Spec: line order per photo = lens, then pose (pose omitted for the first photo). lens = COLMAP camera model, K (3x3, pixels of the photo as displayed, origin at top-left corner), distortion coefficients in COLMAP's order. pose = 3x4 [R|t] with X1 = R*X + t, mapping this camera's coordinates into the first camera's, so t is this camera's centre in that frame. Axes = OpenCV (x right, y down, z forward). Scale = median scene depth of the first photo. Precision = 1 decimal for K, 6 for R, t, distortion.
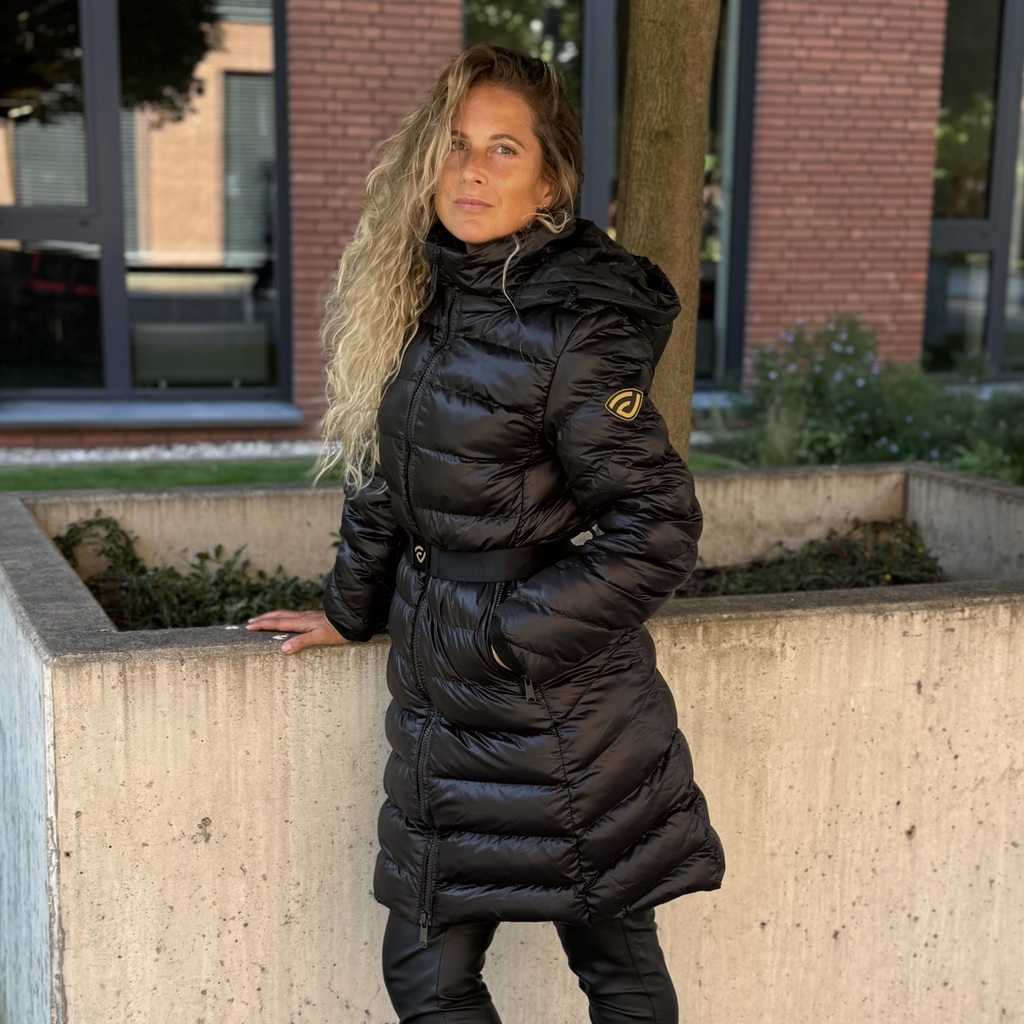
lens RADIAL K [[2008.1, 0, 512.2], [0, 2008.1, 623.4], [0, 0, 1]] dist [0.144036, -0.157545]
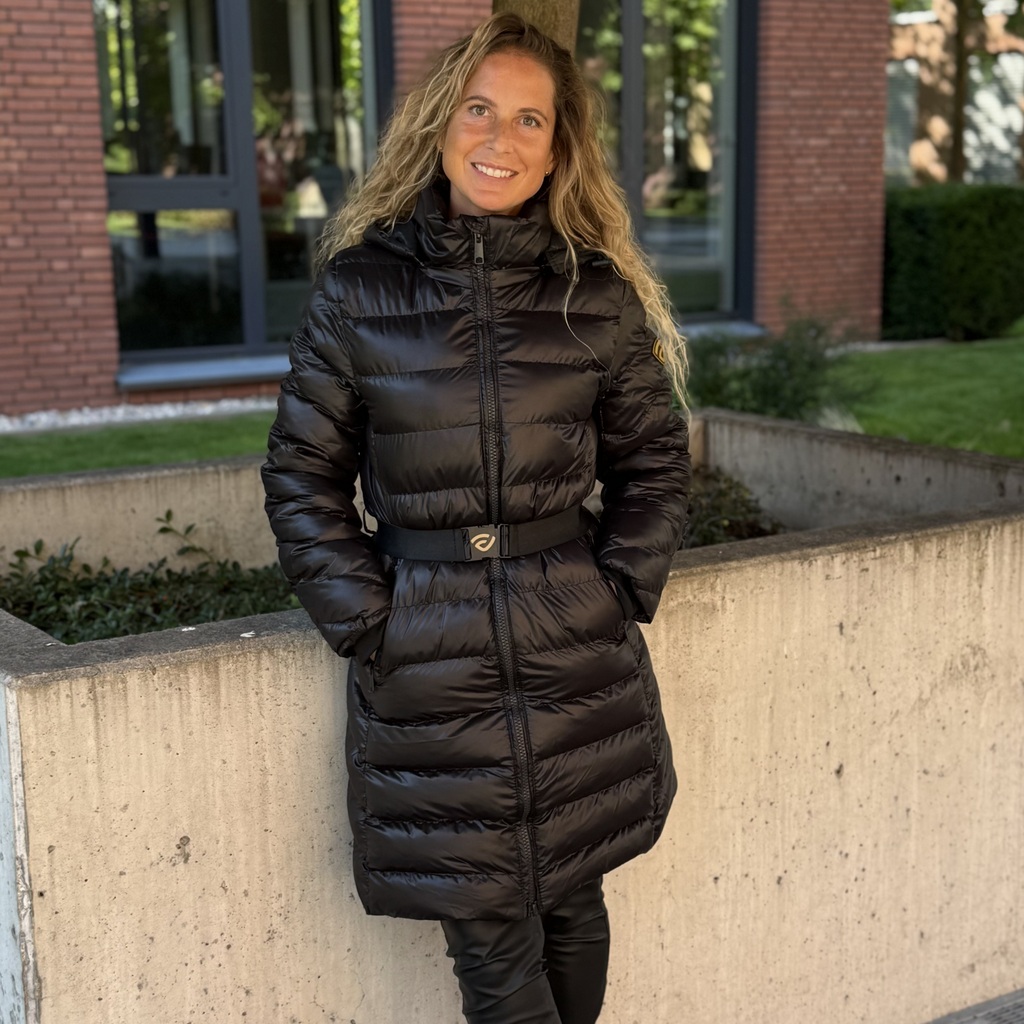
lens RADIAL K [[2001.4, 0, 593.1], [0, 2001.4, 558.9], [0, 0, 1]] dist [0.151365, -0.269698]
pose [[0.965681, -0.077772, 0.247815, -0.169018], [0.079827, 0.996807, 0.001757, -0.015258], [-0.247160, 0.018086, 0.968806, 0.049642]]
